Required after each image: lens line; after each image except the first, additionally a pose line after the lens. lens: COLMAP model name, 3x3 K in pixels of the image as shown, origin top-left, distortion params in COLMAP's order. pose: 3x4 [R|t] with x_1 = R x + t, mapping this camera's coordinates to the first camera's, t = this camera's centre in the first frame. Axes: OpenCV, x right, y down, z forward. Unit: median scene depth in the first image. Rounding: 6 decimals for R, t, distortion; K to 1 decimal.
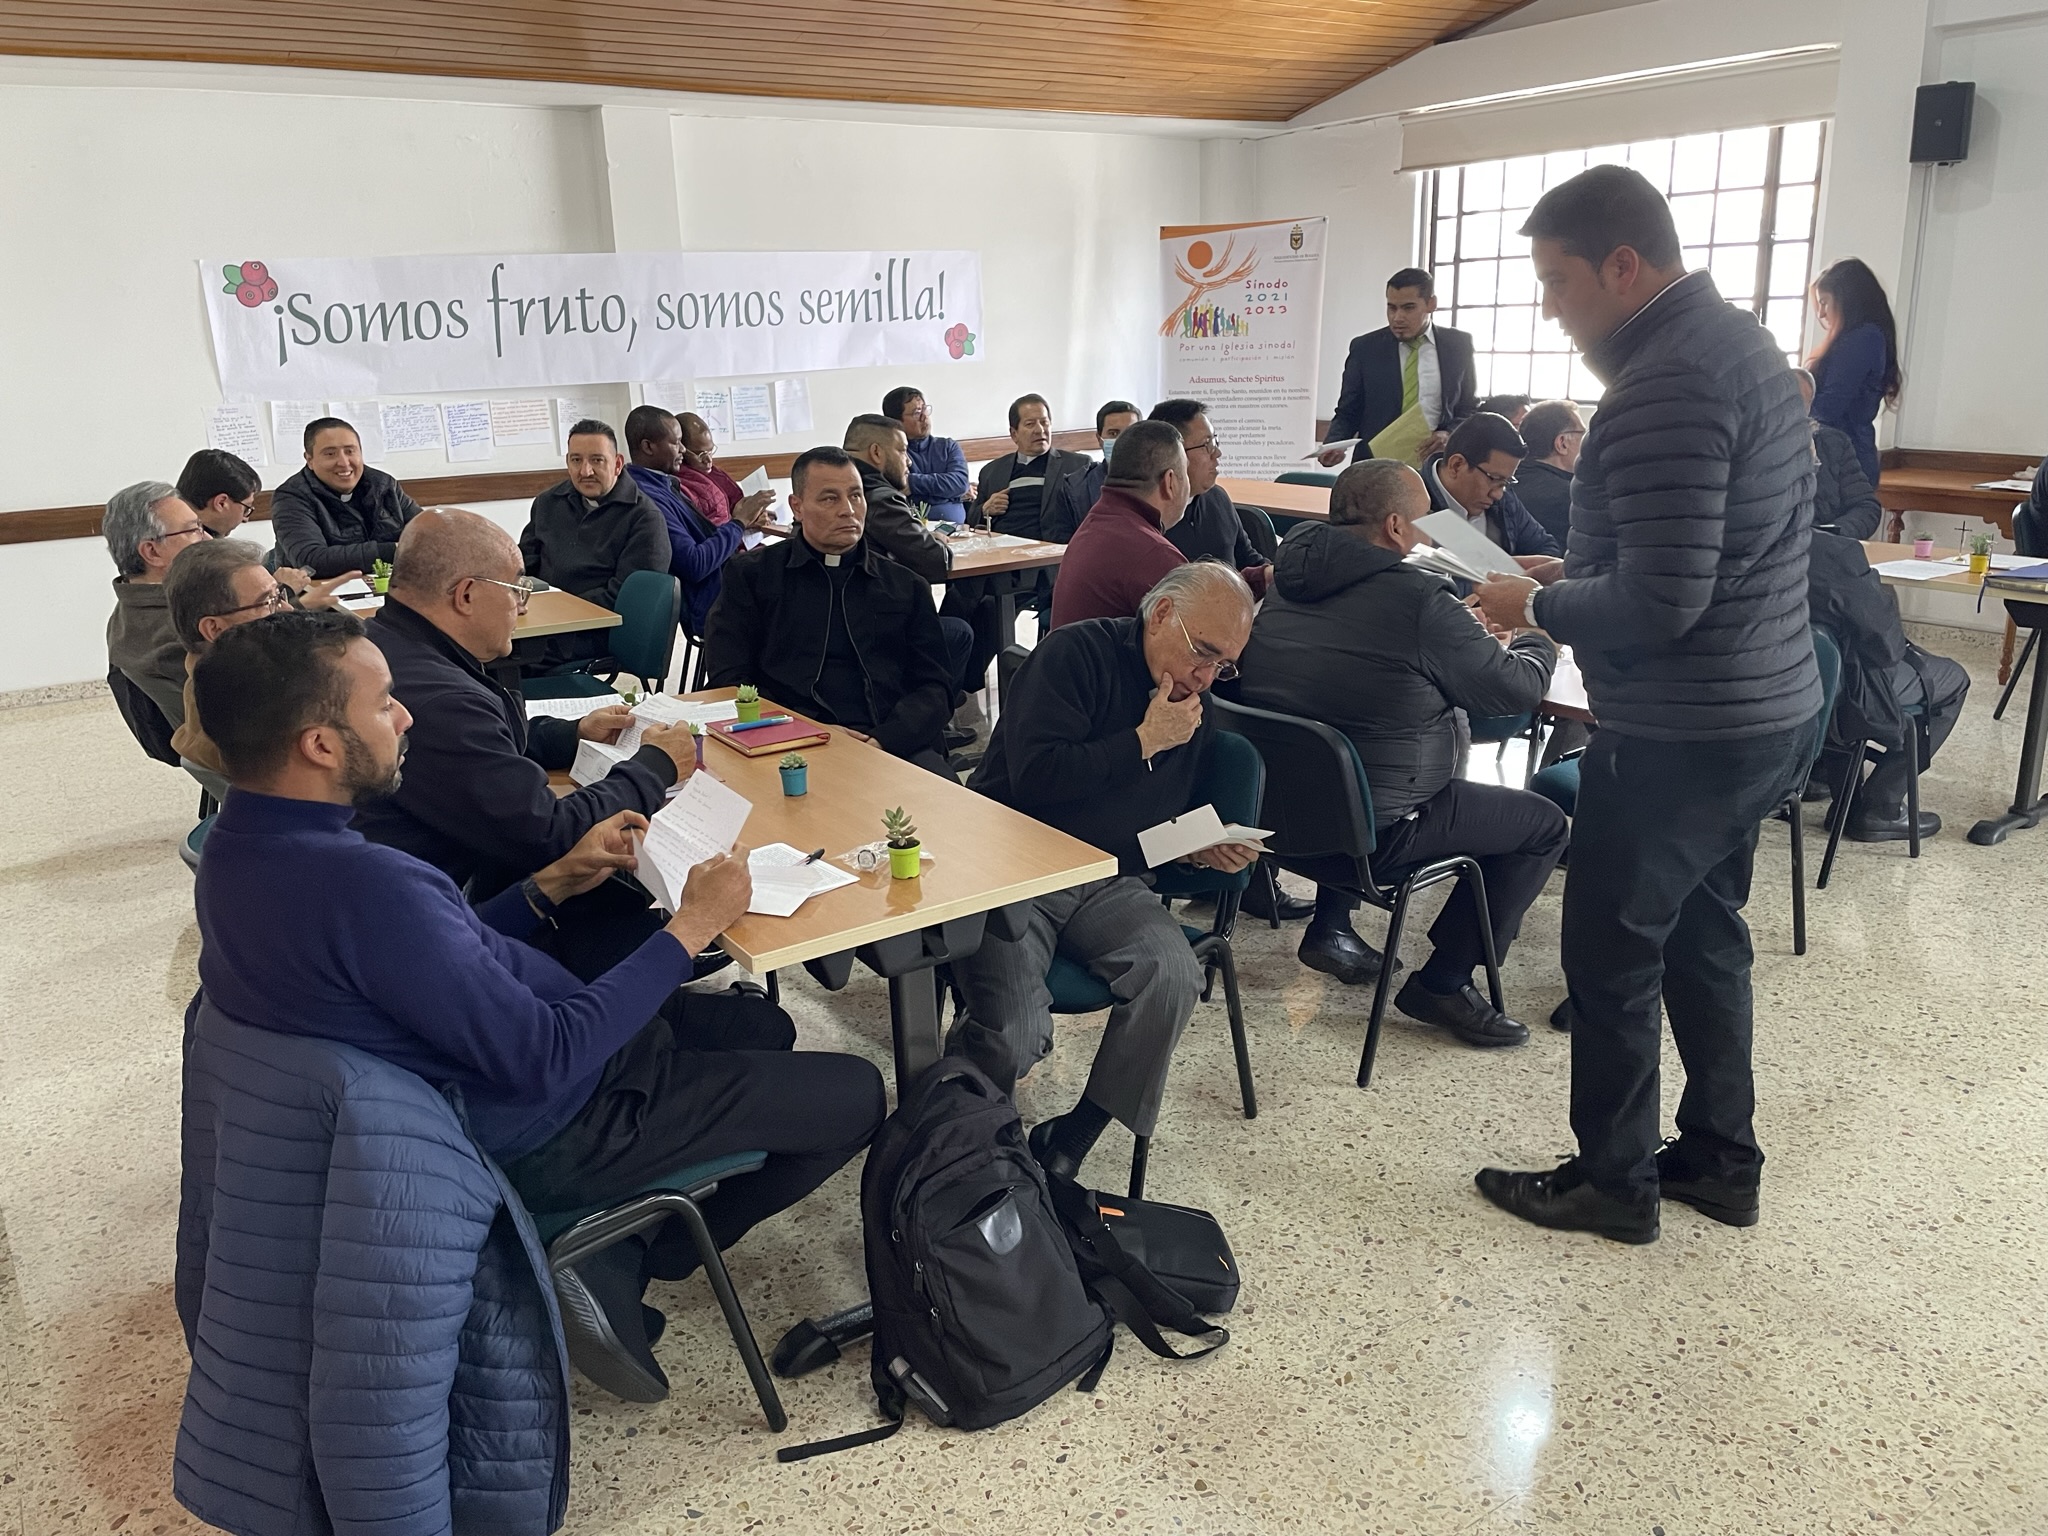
lens RADIAL K [[1540.8, 0, 1015.1], [0, 1540.8, 748.8], [0, 0, 1]] dist [0.086347, -0.108437]
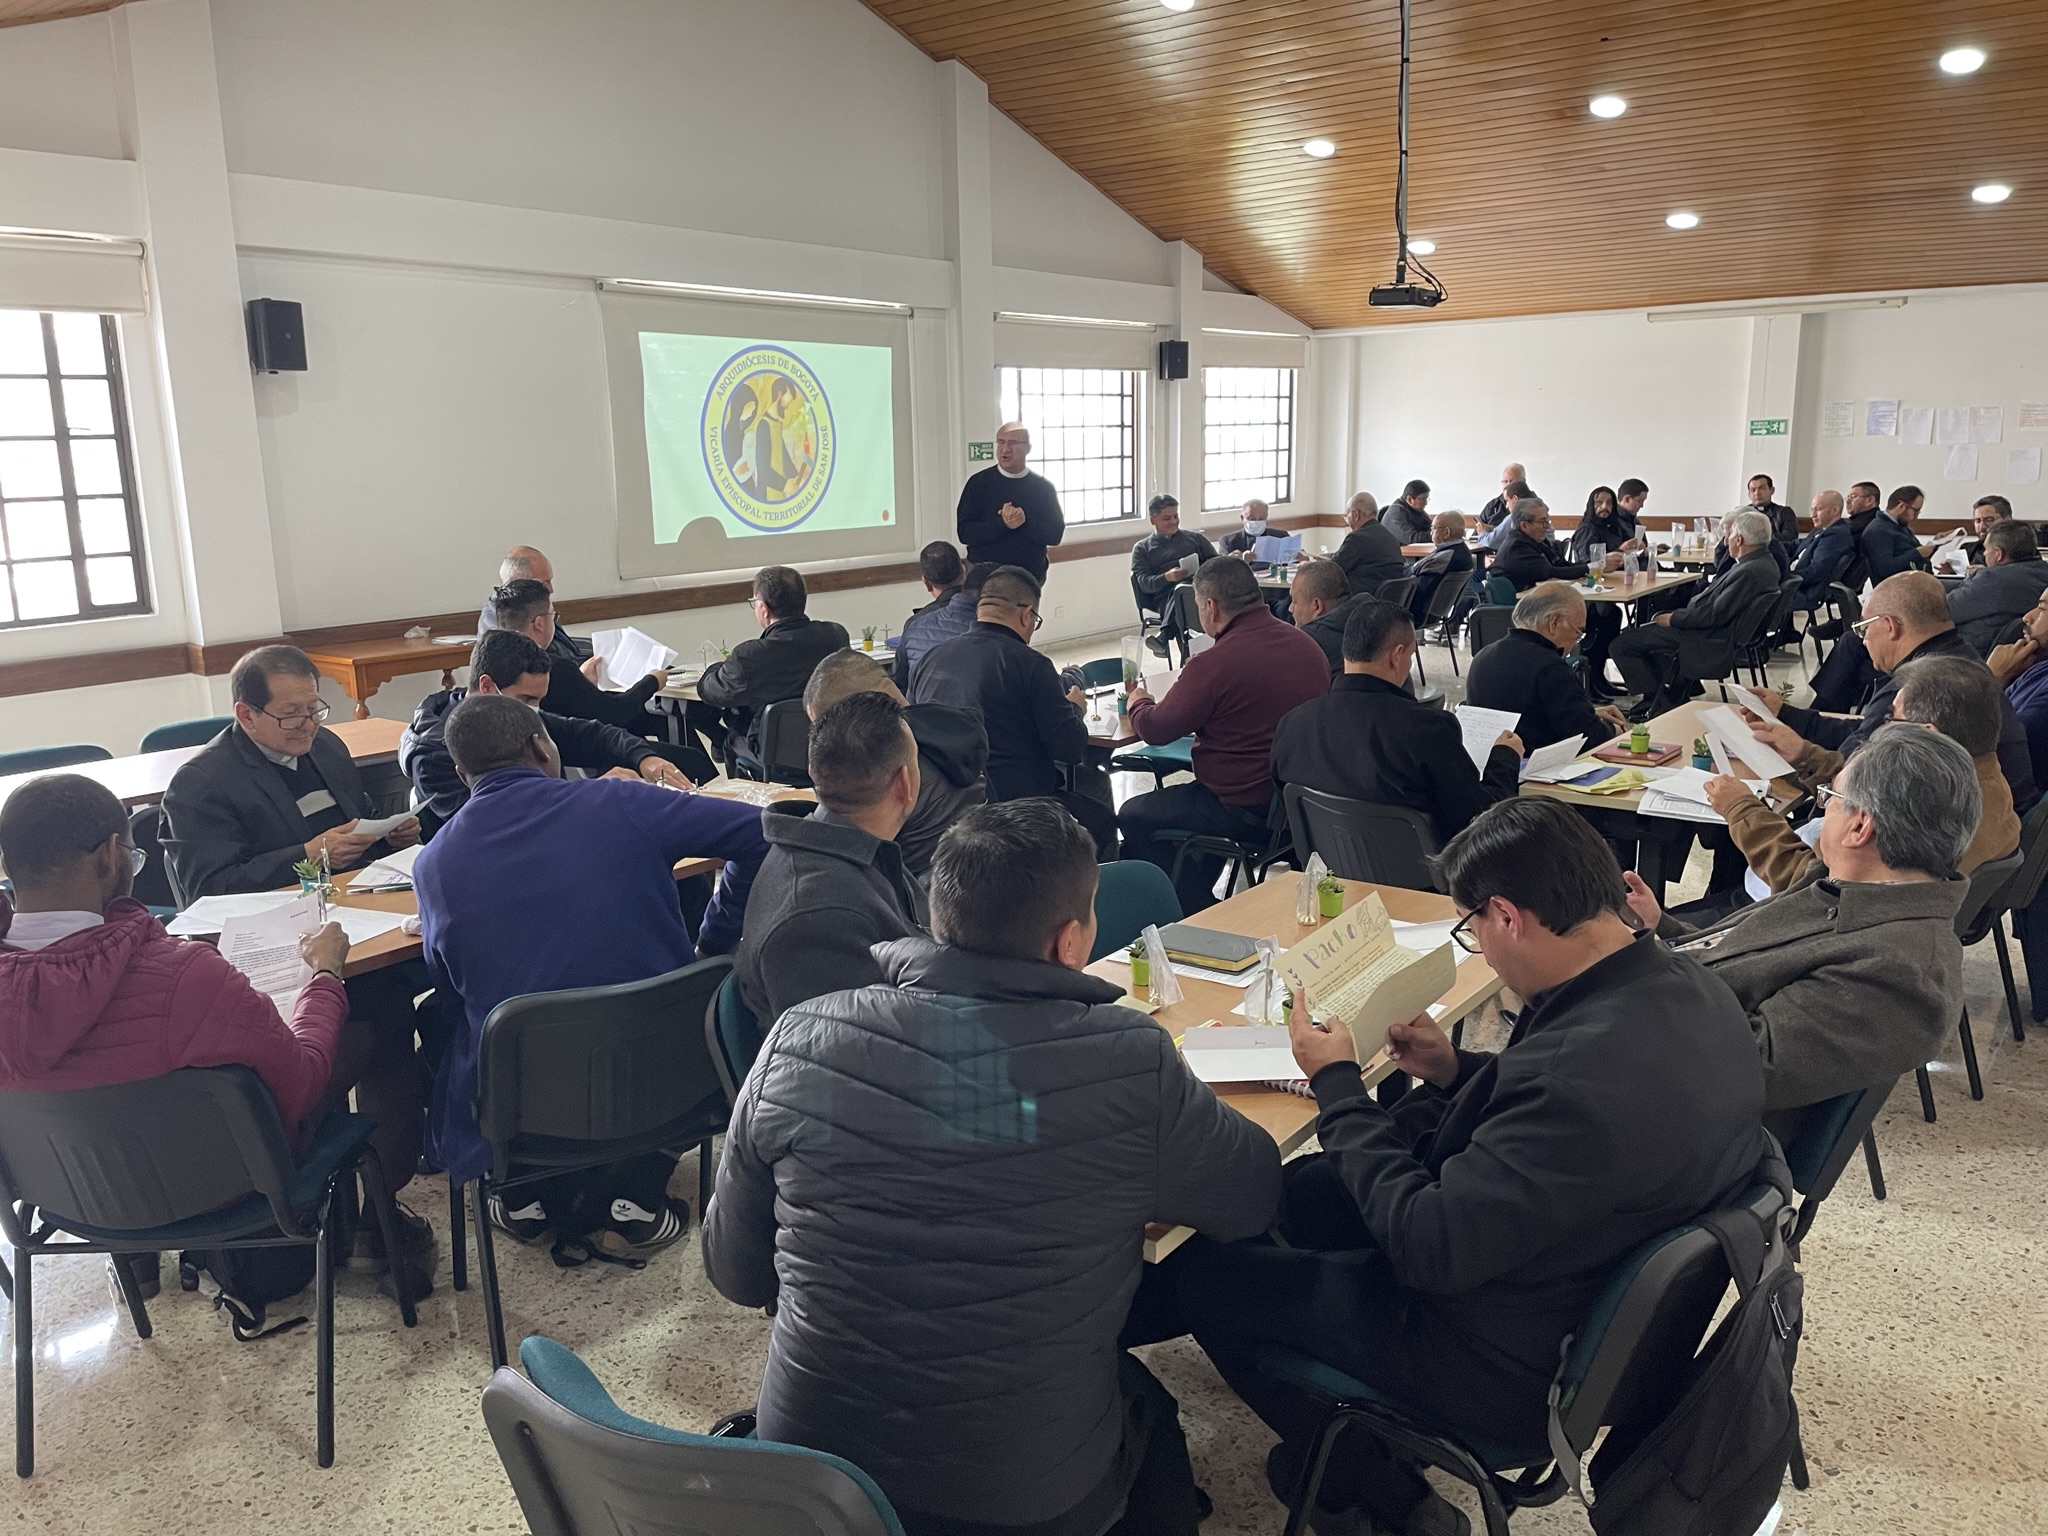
lens RADIAL K [[1540.8, 0, 1015.4], [0, 1540.8, 776.8], [0, 0, 1]] dist [0.086347, -0.108437]
pose [[-0.325254, -0.161071, 0.931808, -0.992402], [0.292246, 0.920026, 0.261045, -0.388064], [-0.899334, 0.357223, -0.252169, 1.428106]]
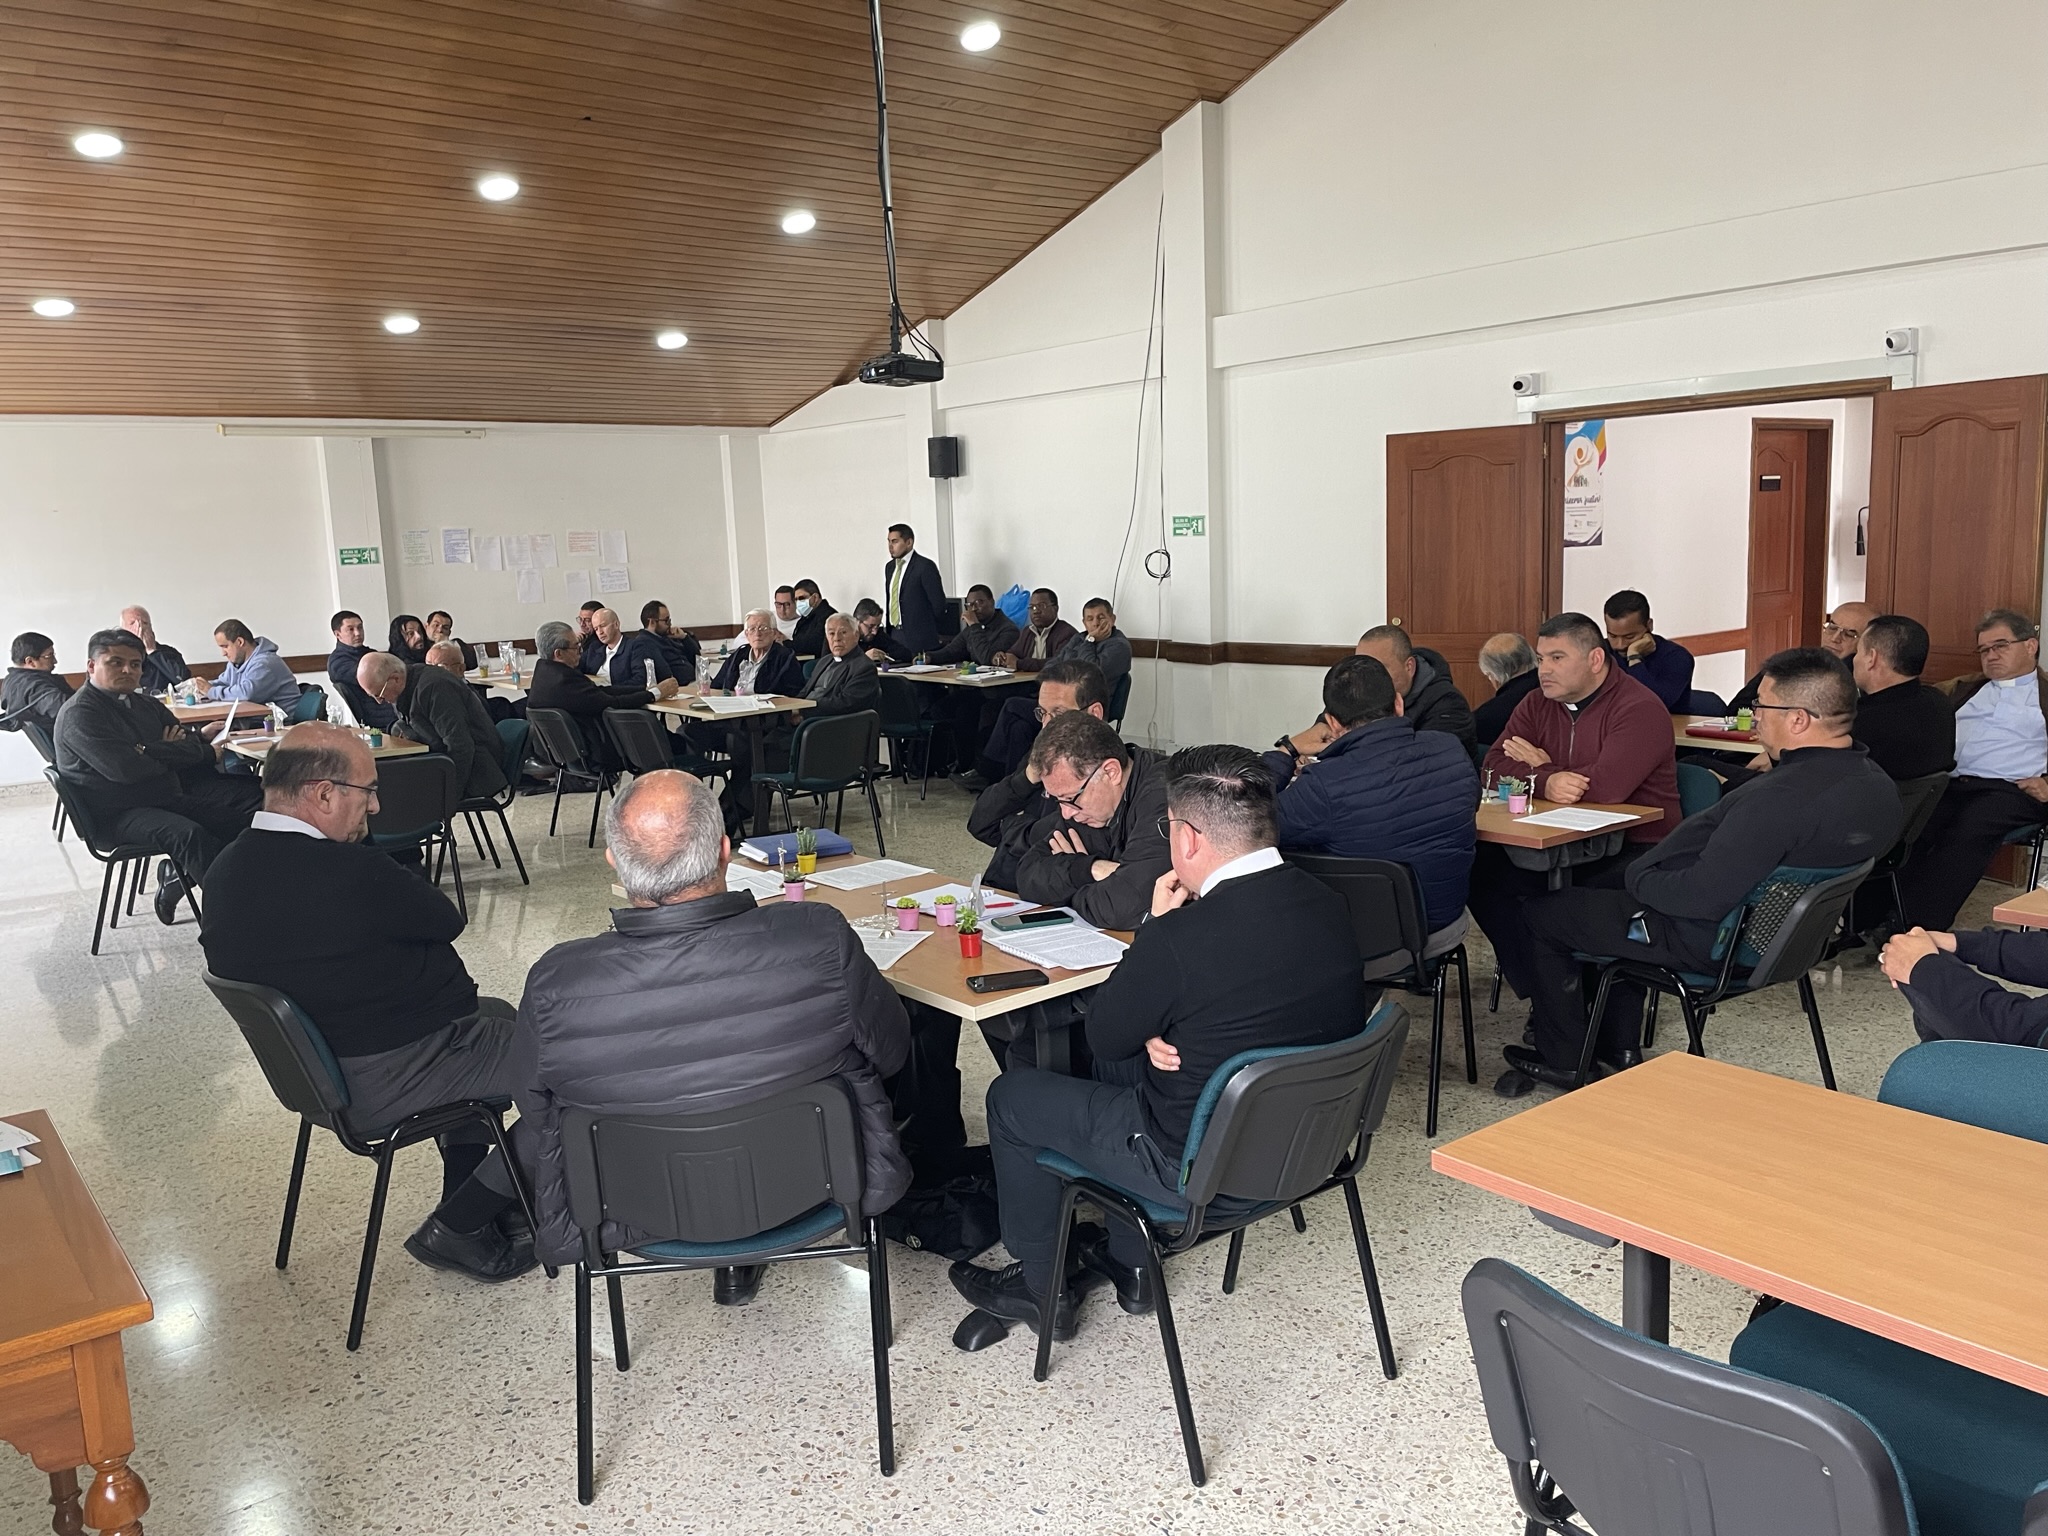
lens RADIAL K [[1540.8, 0, 1022.3], [0, 1540.8, 768.1], [0, 0, 1]] dist [0.086347, -0.108437]
pose [[-0.993176, 0.089791, -0.074422, 0.539046], [0.050469, 0.906202, 0.419821, -0.570585], [0.105137, 0.413200, -0.904550, 1.947754]]
